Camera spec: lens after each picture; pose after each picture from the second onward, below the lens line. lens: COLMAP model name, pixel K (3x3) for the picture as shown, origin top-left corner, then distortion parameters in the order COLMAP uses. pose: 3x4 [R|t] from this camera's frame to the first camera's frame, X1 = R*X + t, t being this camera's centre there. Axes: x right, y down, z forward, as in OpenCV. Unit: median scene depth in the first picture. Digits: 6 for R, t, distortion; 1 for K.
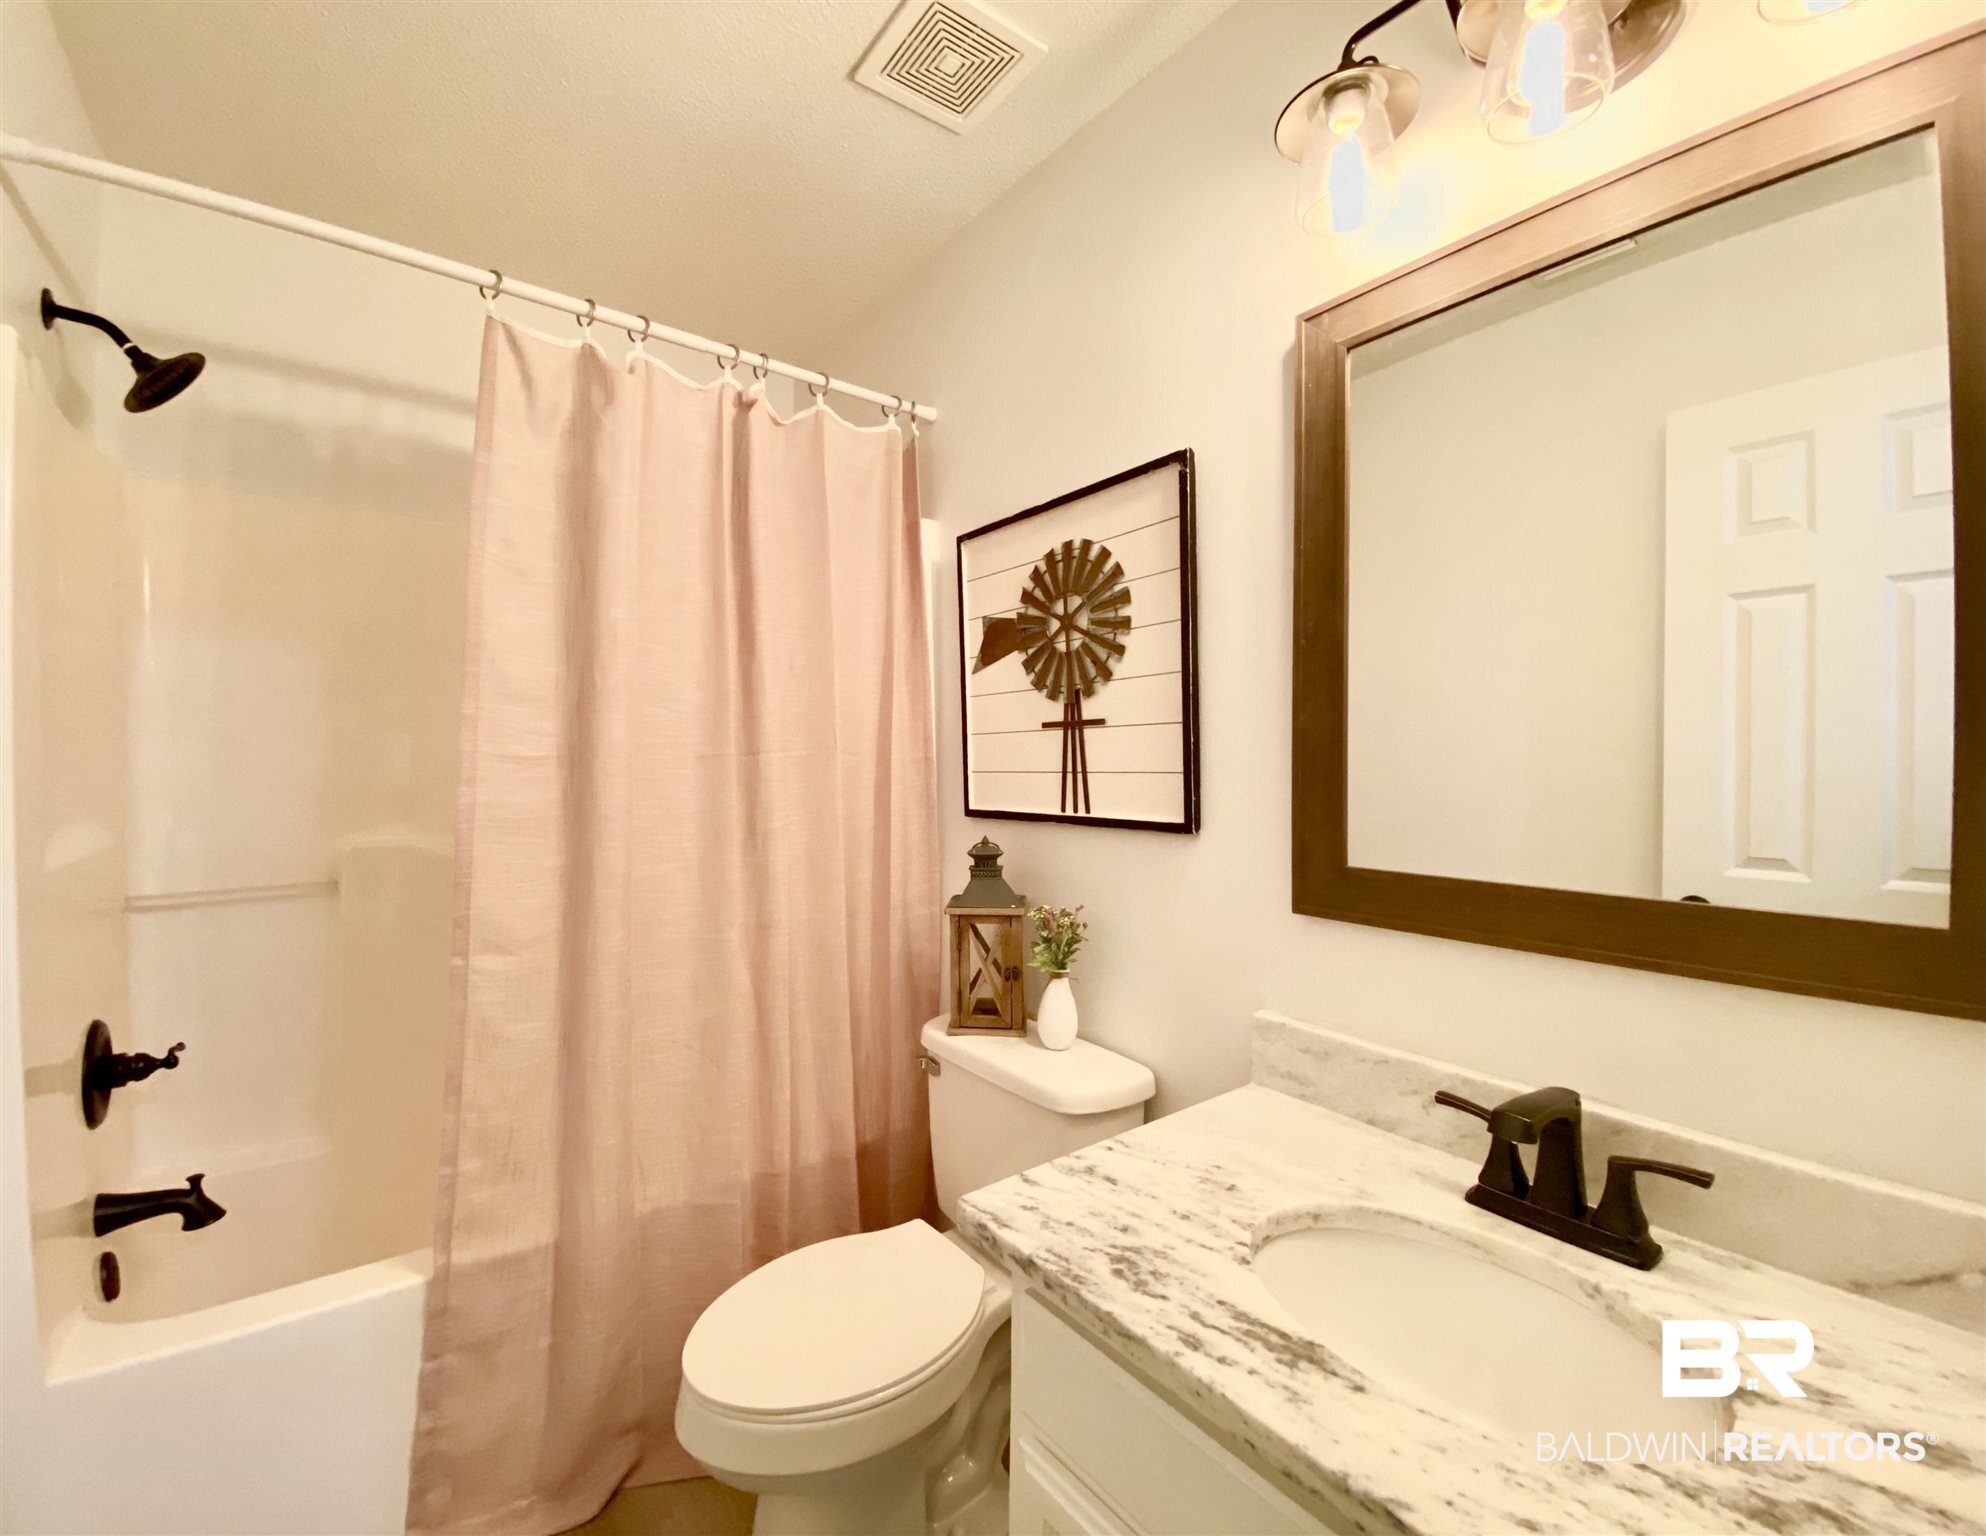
lens RADIAL K [[832.1, 0, 958.1], [0, 832.1, 775.5], [0, 0, 1]] dist [0.019033, -0.020374]
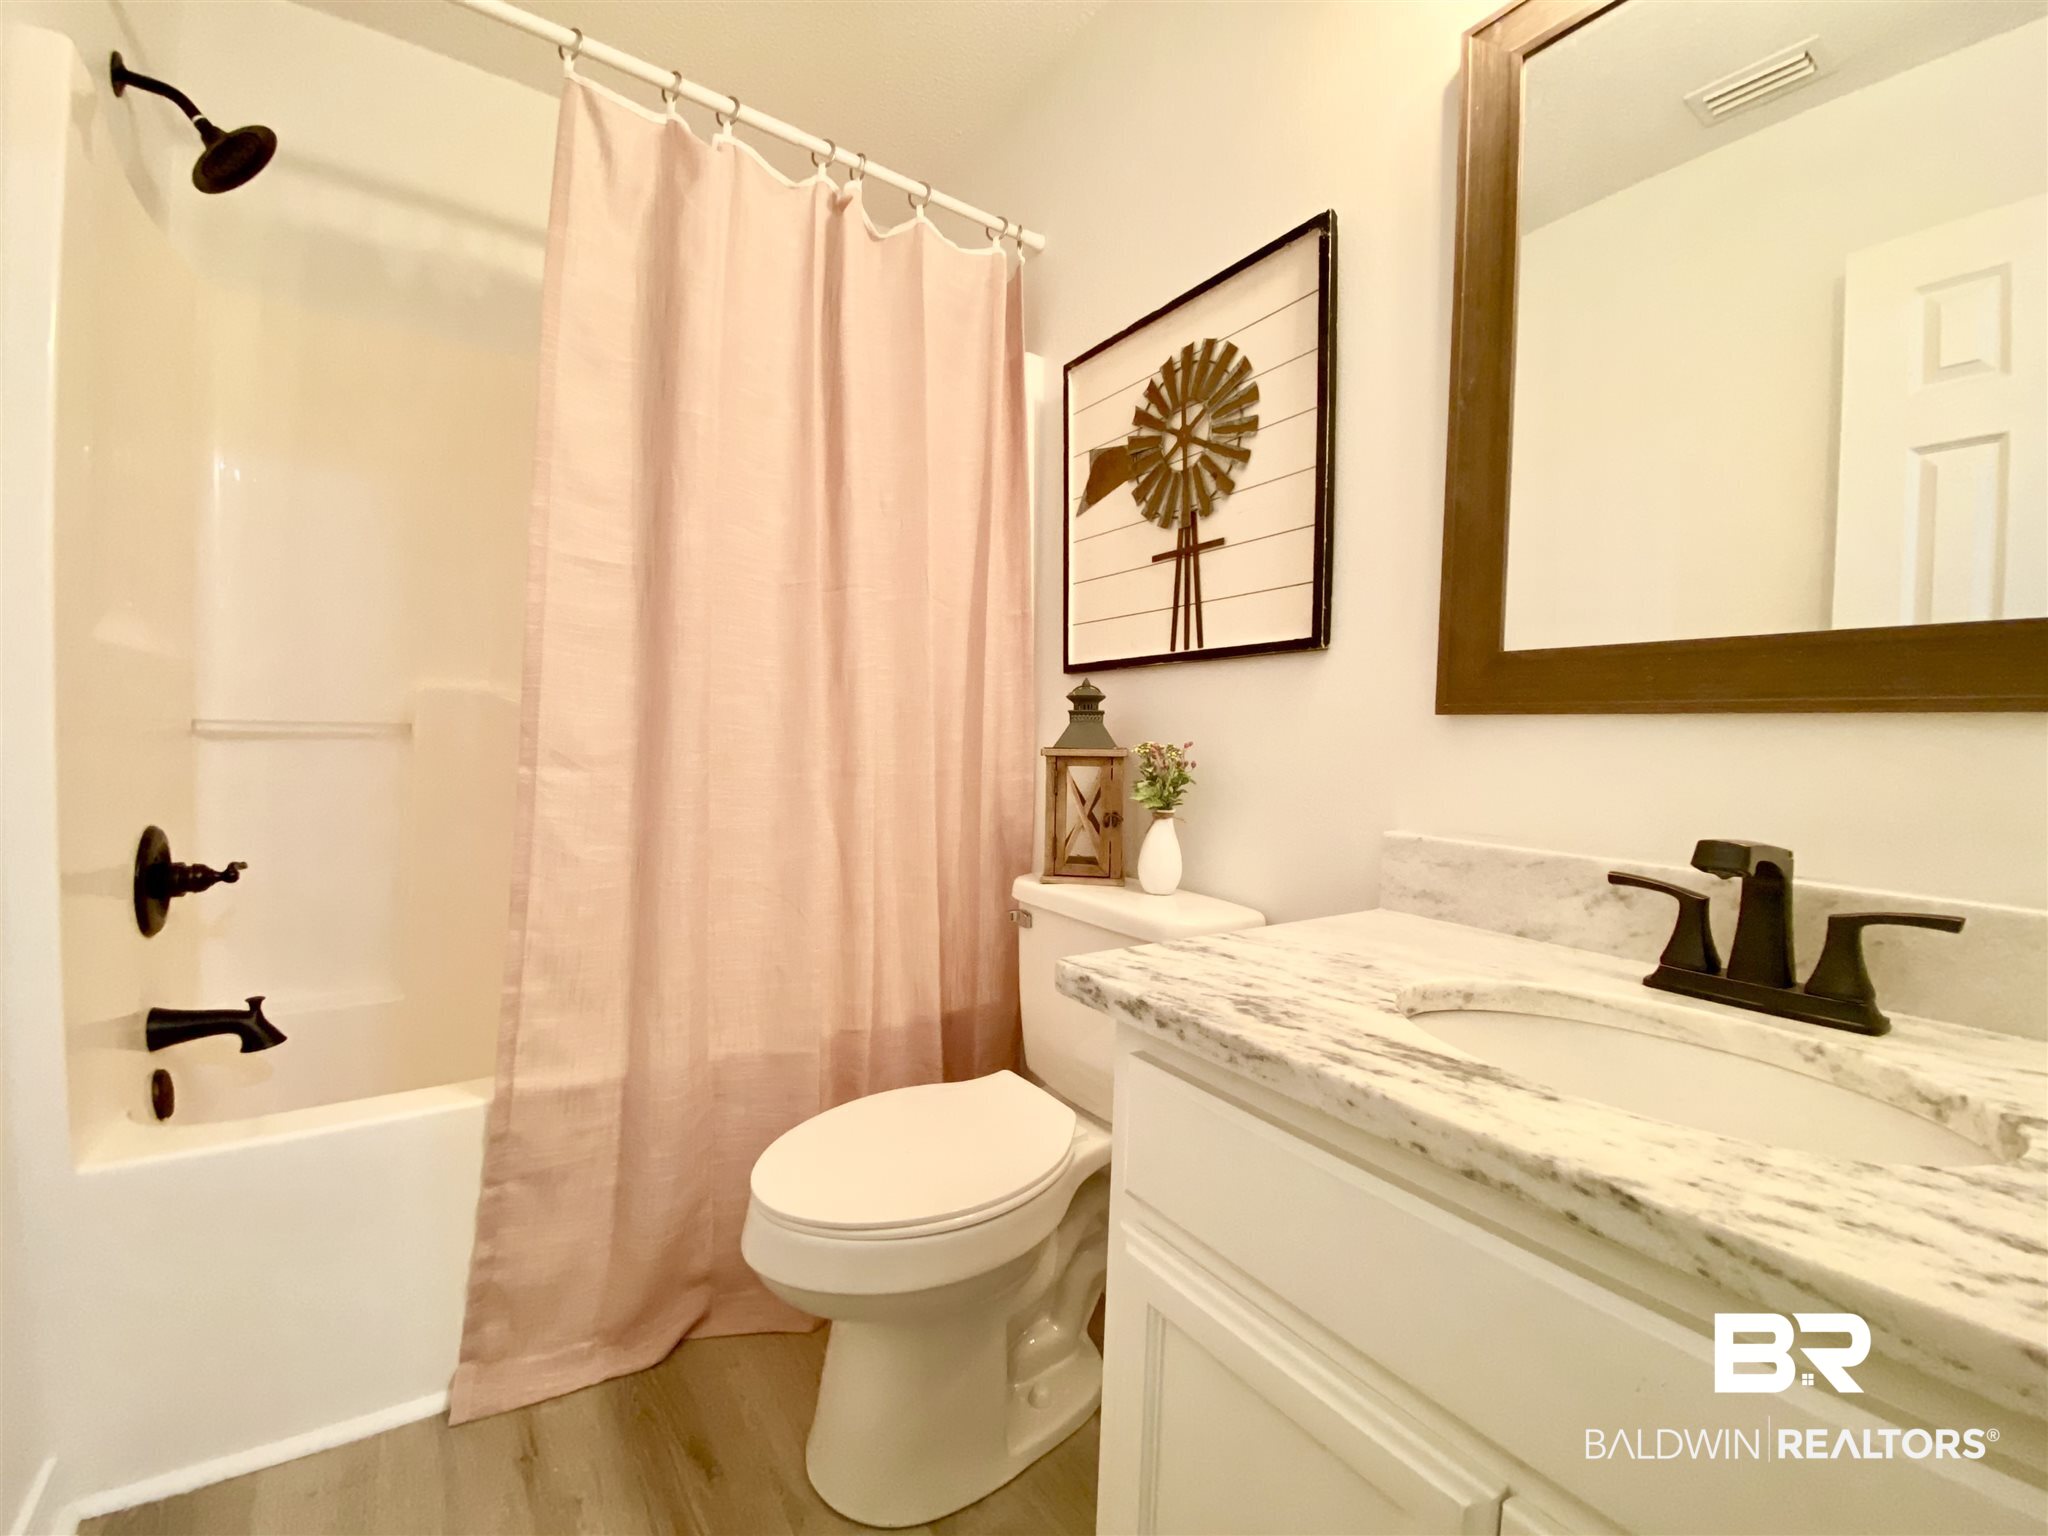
lens RADIAL K [[832.8, 0, 1018.7], [0, 832.8, 777.2], [0, 0, 1]] dist [0.017086, -0.018927]
pose [[0.999073, 0.026880, -0.033616, -0.010340], [-0.025934, 0.999264, 0.028268, 0.179894], [0.034351, -0.027370, 0.999035, 0.074497]]
